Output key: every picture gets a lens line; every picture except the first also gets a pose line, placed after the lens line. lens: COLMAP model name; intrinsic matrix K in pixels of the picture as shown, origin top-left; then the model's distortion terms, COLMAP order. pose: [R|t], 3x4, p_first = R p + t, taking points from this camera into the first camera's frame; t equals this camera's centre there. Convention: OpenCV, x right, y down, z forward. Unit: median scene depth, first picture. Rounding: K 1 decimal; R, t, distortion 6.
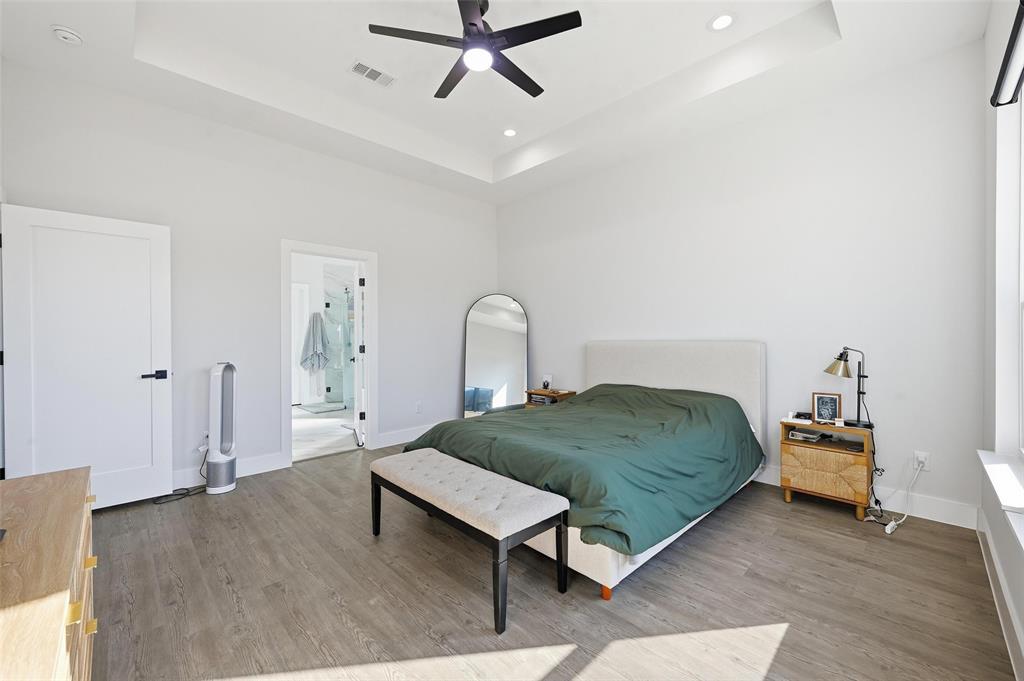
lens RADIAL K [[406.8, 0, 509.1], [0, 406.8, 333.9], [0, 0, 1]] dist [-0.004228, 0.000163]
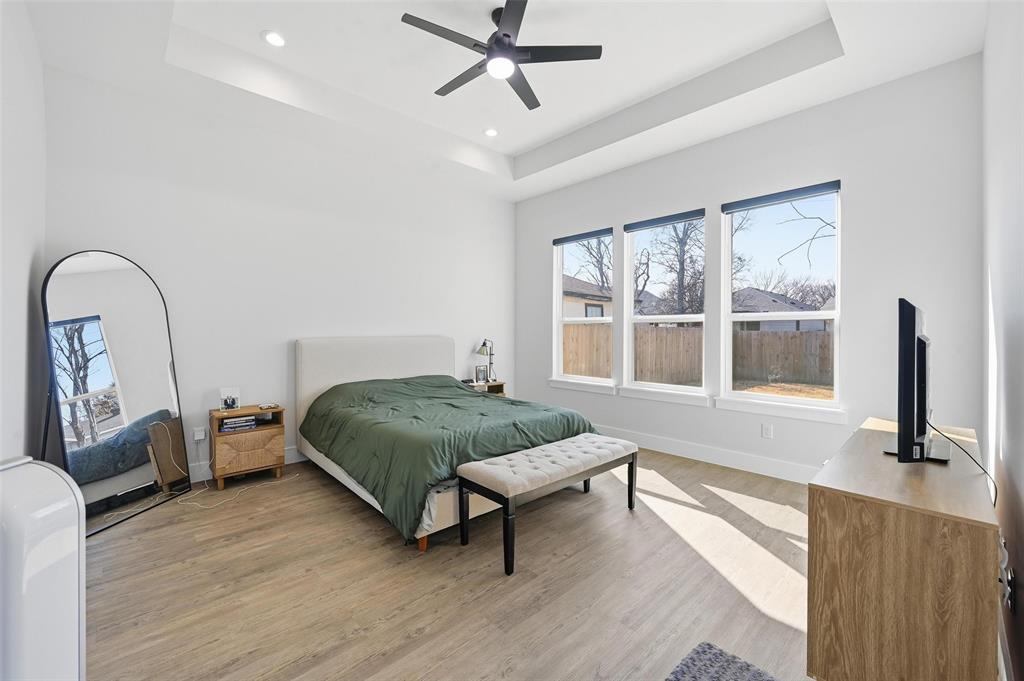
lens RADIAL K [[406.8, 0, 509.1], [0, 406.8, 333.9], [0, 0, 1]] dist [-0.004228, 0.000163]
pose [[0.028140, -0.008146, 0.999571, -0.955875], [-0.015266, 0.999847, 0.008578, -0.008700], [-0.999487, -0.015500, 0.028012, 0.805333]]
